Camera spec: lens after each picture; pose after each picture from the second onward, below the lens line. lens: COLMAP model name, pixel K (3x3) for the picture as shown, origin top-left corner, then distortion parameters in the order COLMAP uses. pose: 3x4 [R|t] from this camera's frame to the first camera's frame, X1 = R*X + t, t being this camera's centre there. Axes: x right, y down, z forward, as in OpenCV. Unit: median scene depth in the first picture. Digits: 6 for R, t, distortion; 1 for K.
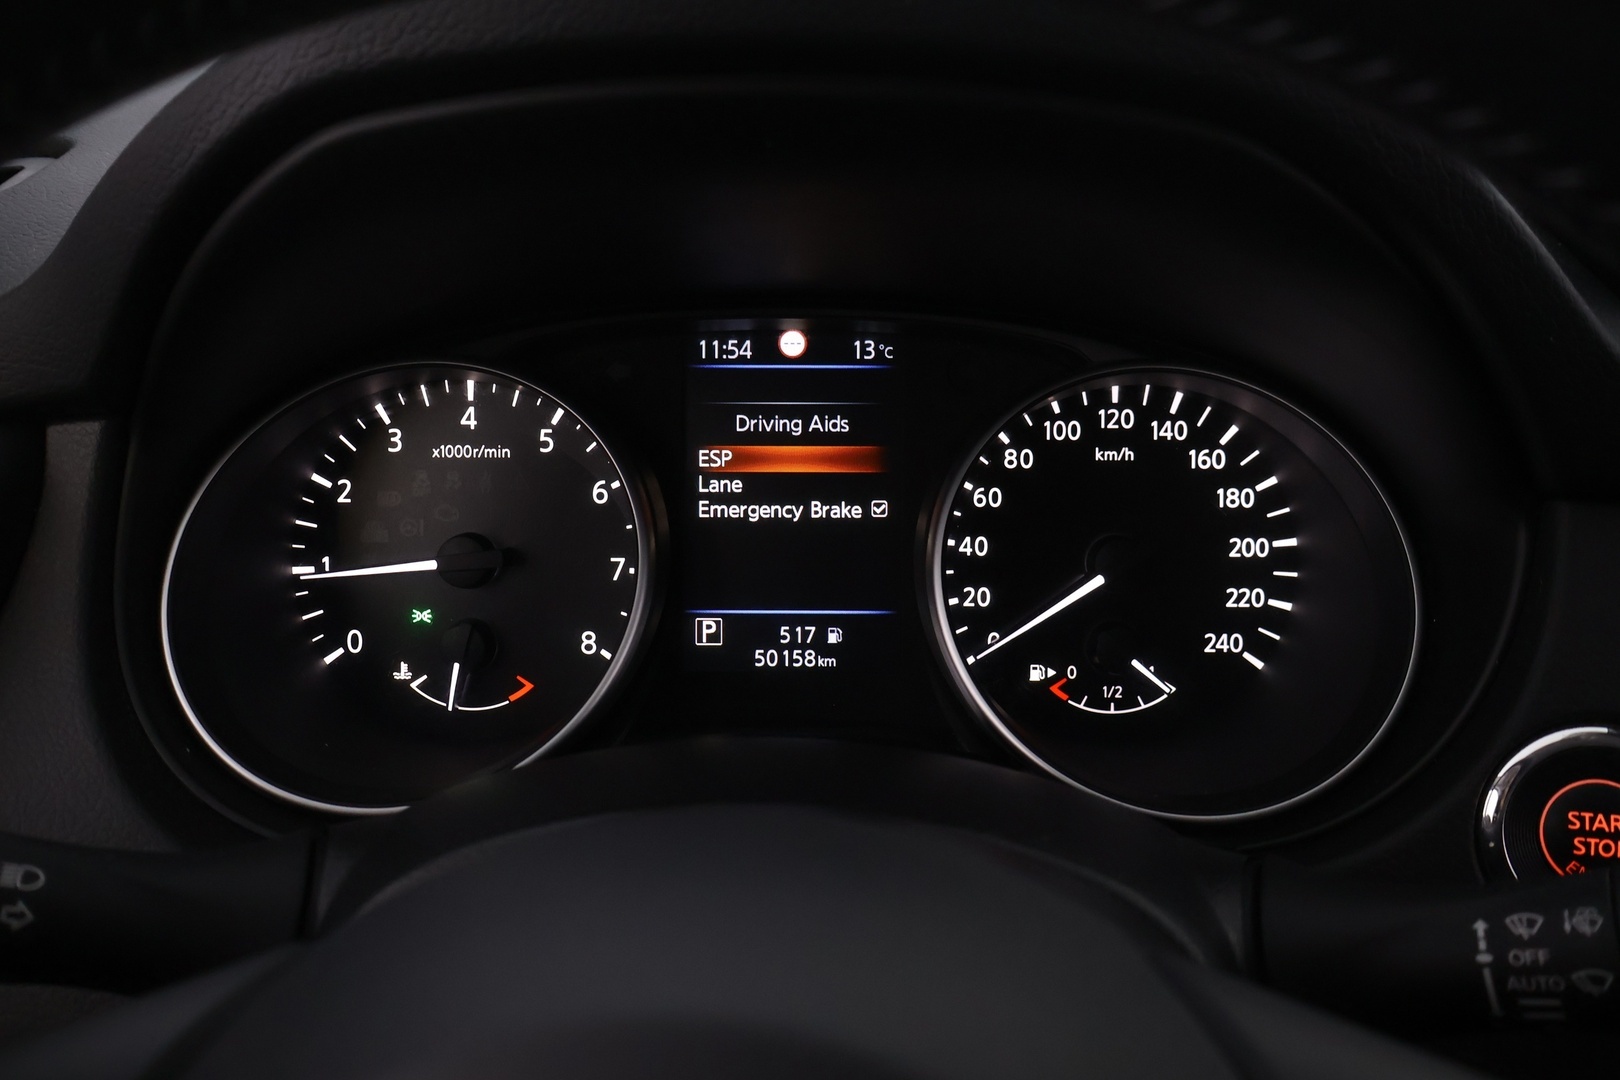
lens RADIAL K [[1329.4, 0, 811.1], [0, 1329.4, 554.3], [0, 0, 1]] dist [-0.001373, 0.005854]
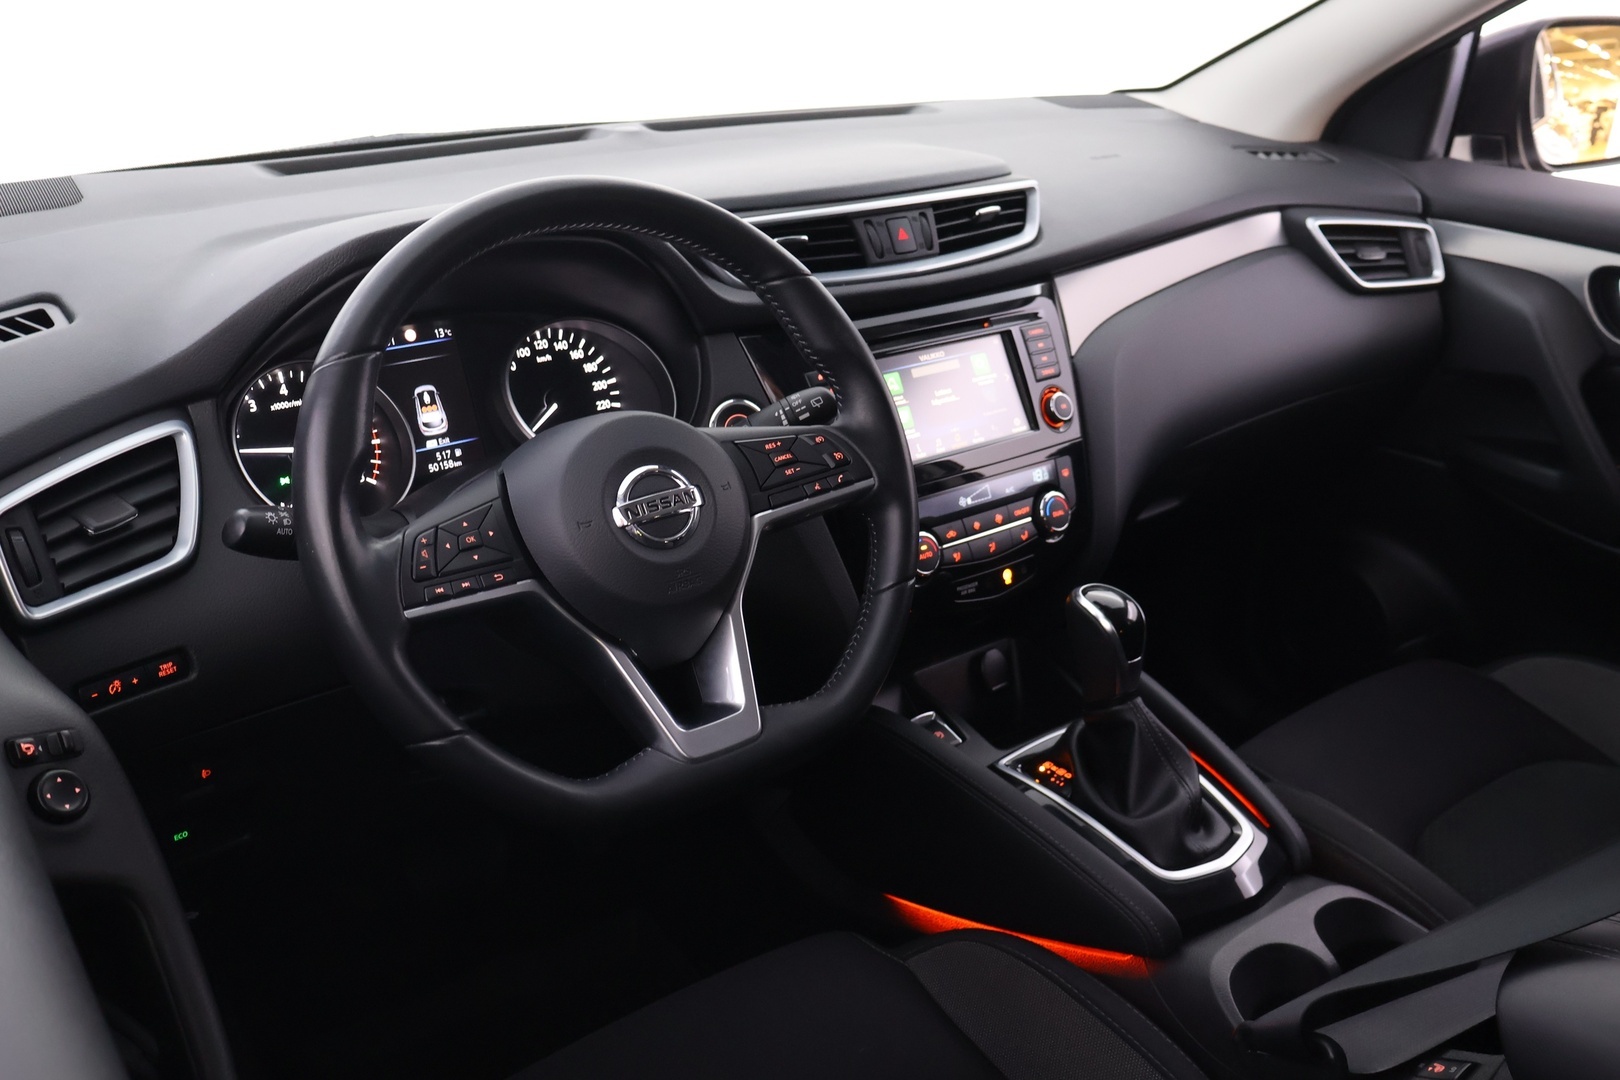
lens RADIAL K [[1554.7, 0, 810.0], [0, 1554.7, 540.0], [0, 0, 1]] dist [0.002531, 0.000904]
pose [[0.778392, -0.229561, 0.584301, -1.170517], [0.249373, 0.967227, 0.047796, 0.240366], [-0.576124, 0.108505, 0.810128, -1.622100]]
